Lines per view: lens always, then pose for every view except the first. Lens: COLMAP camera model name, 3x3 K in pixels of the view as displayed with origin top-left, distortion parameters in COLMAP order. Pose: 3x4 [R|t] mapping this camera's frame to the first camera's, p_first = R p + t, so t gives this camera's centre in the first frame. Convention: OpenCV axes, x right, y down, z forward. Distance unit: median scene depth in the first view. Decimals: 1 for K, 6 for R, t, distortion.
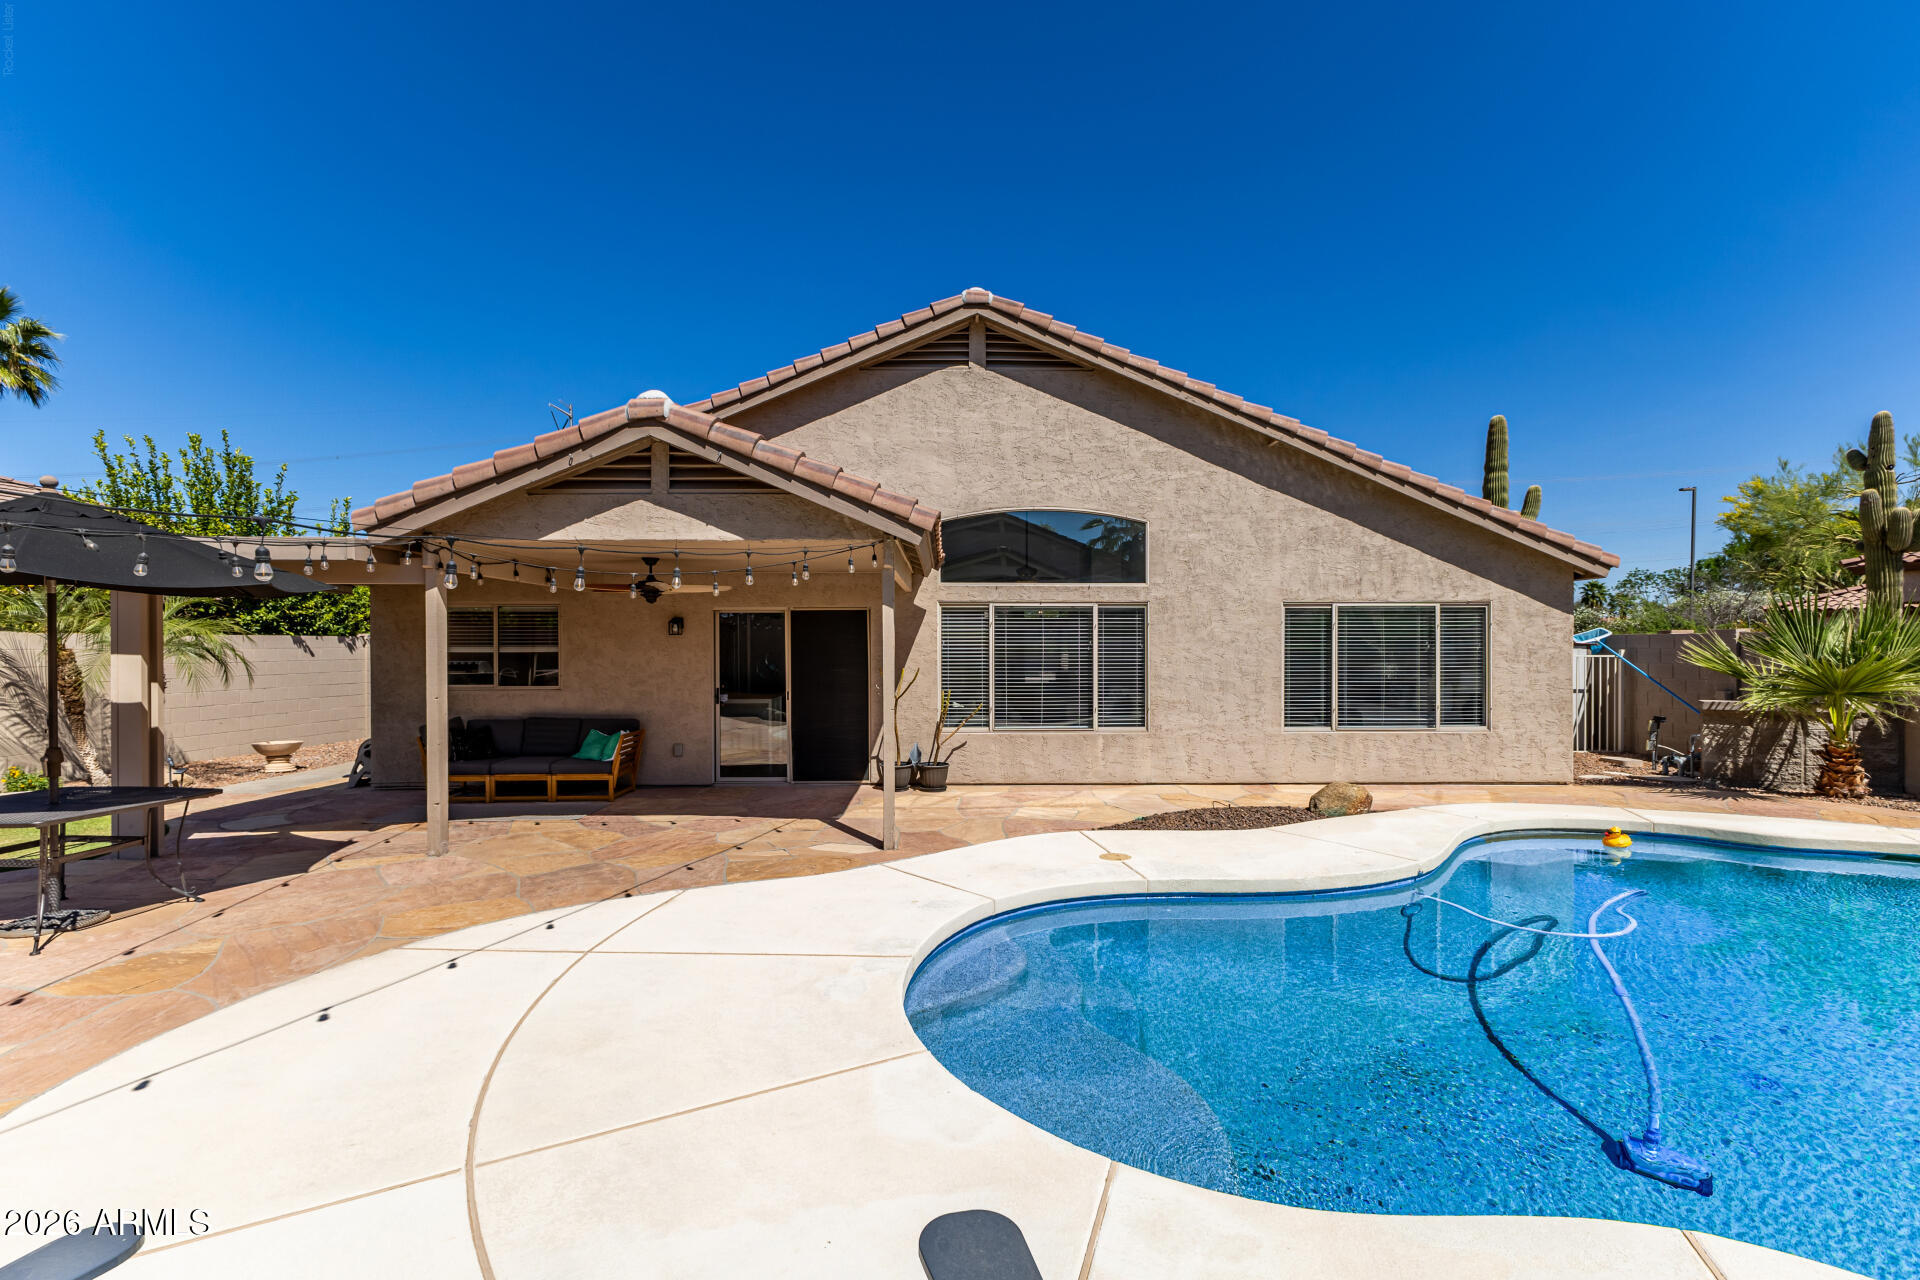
lens RADIAL K [[848.6, 0, 960.0], [0, 848.6, 640.0], [0, 0, 1]] dist [0.001081, -0.000153]
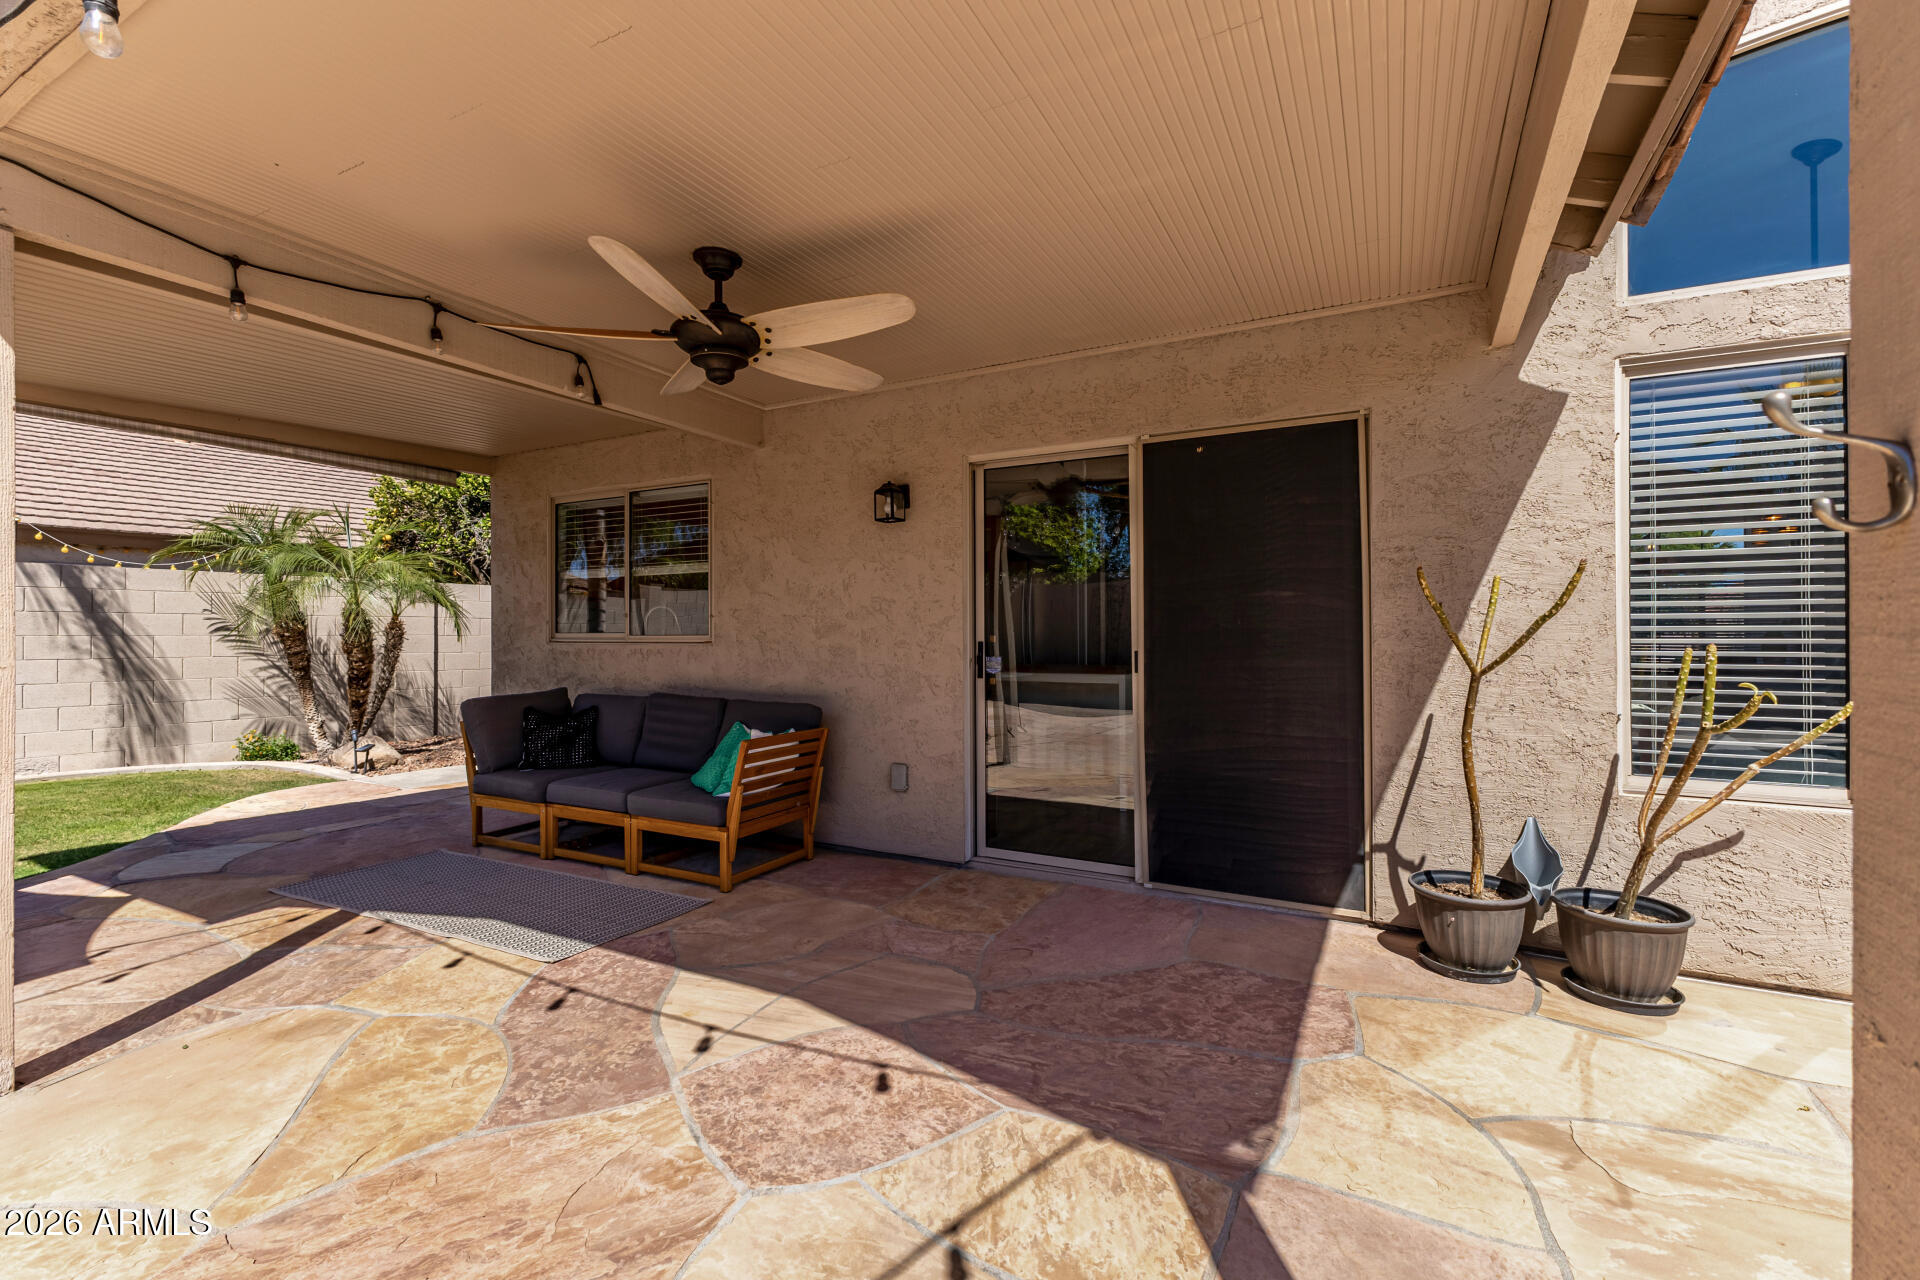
lens RADIAL K [[824.3, 0, 970.6], [0, 824.3, 636.4], [0, 0, 1]] dist [0.001367, 0.000040]
pose [[0.874809, 0.000807, -0.484467, -0.084596], [-0.000896, 1.000000, 0.000048, 0.053606], [0.484467, 0.000392, 0.874810, 0.625670]]
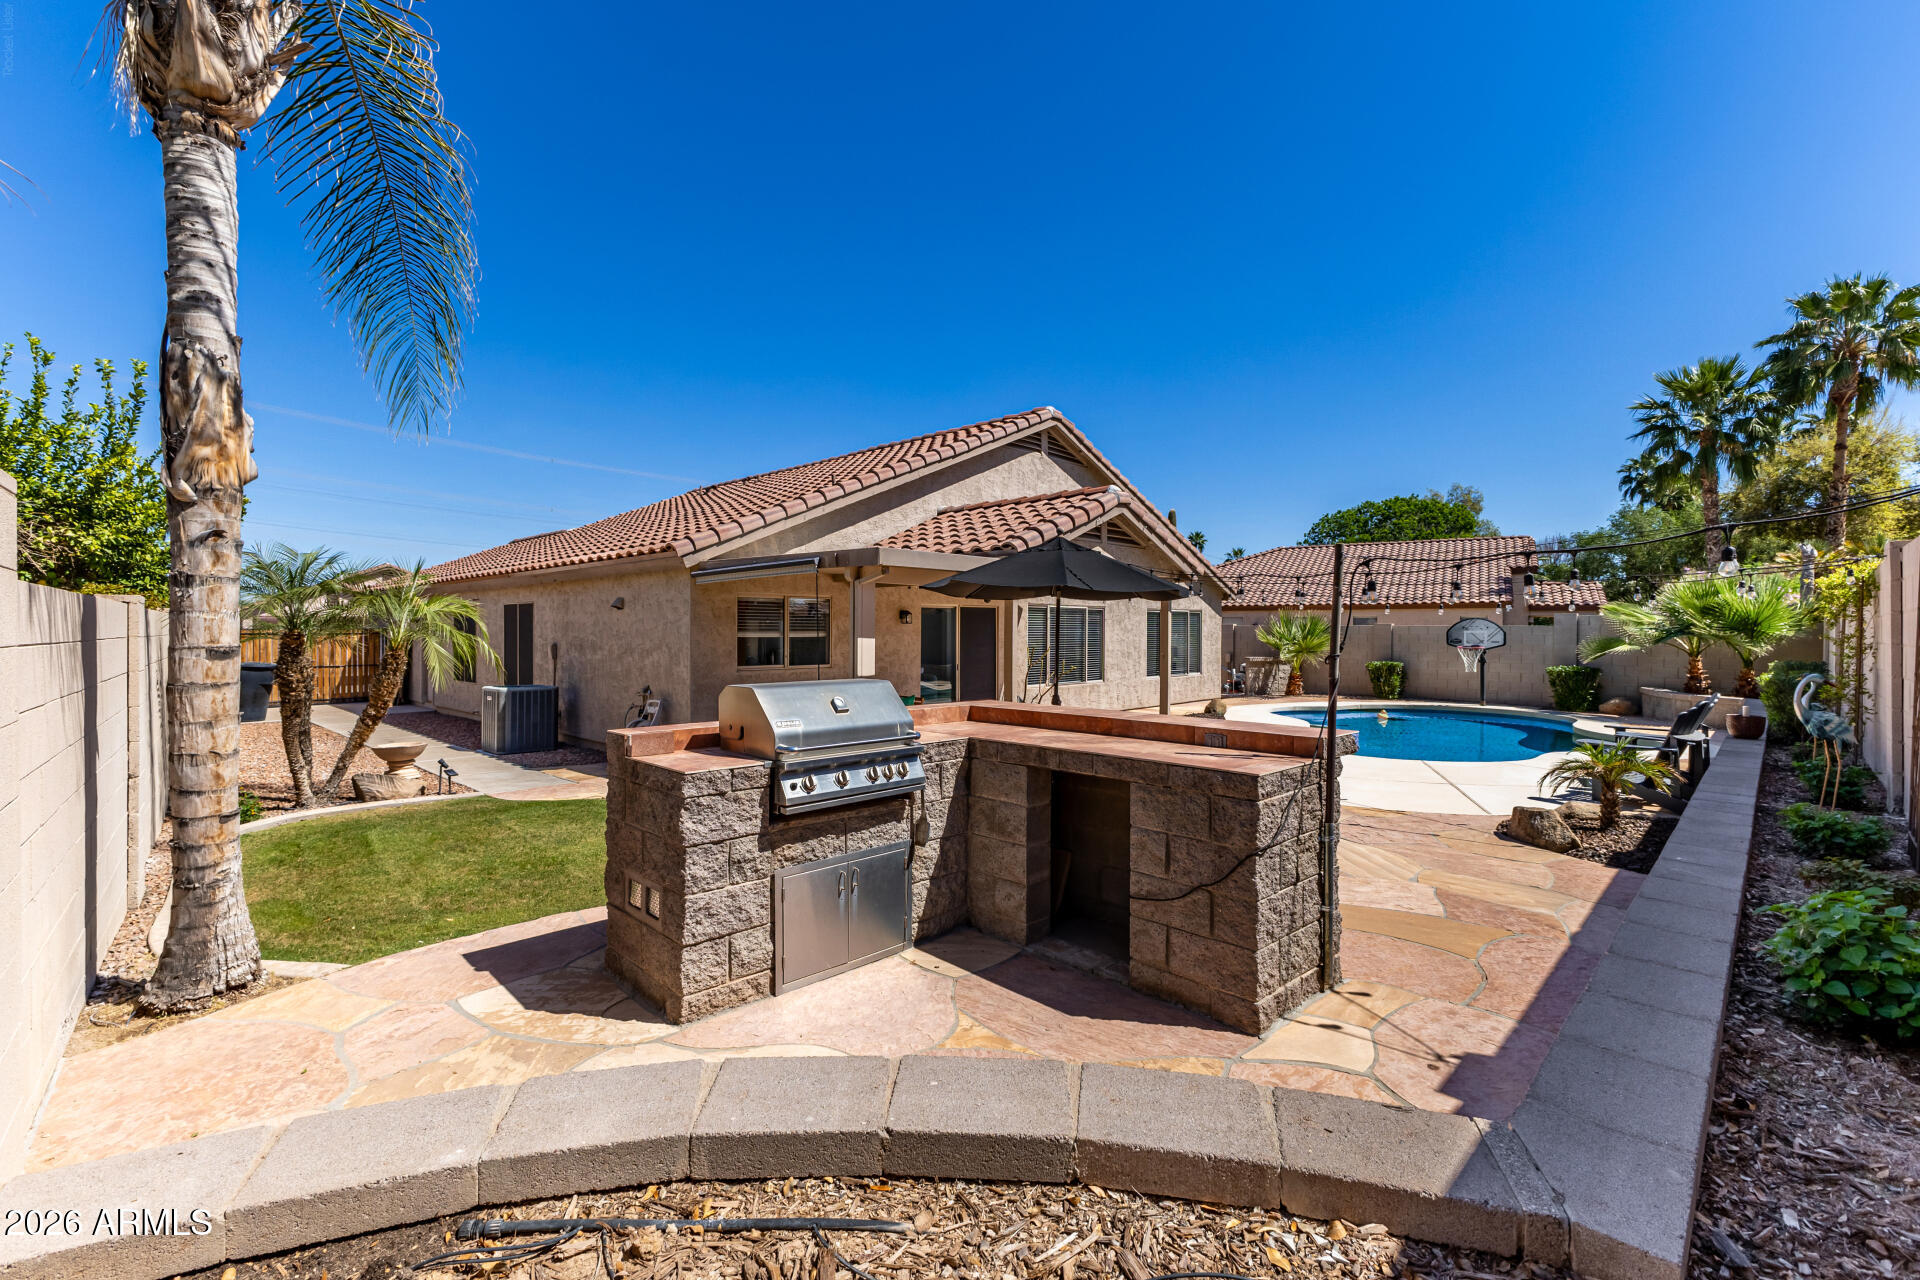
lens RADIAL K [[823.0, 0, 960.0], [0, 823.0, 640.0], [0, 0, 1]] dist [0.000655, 0.000005]
pose [[0.706179, -0.005103, 0.708015, -1.169308], [-0.003183, 0.999941, 0.010382, 0.006287], [-0.708026, -0.009585, 0.706121, 0.028743]]
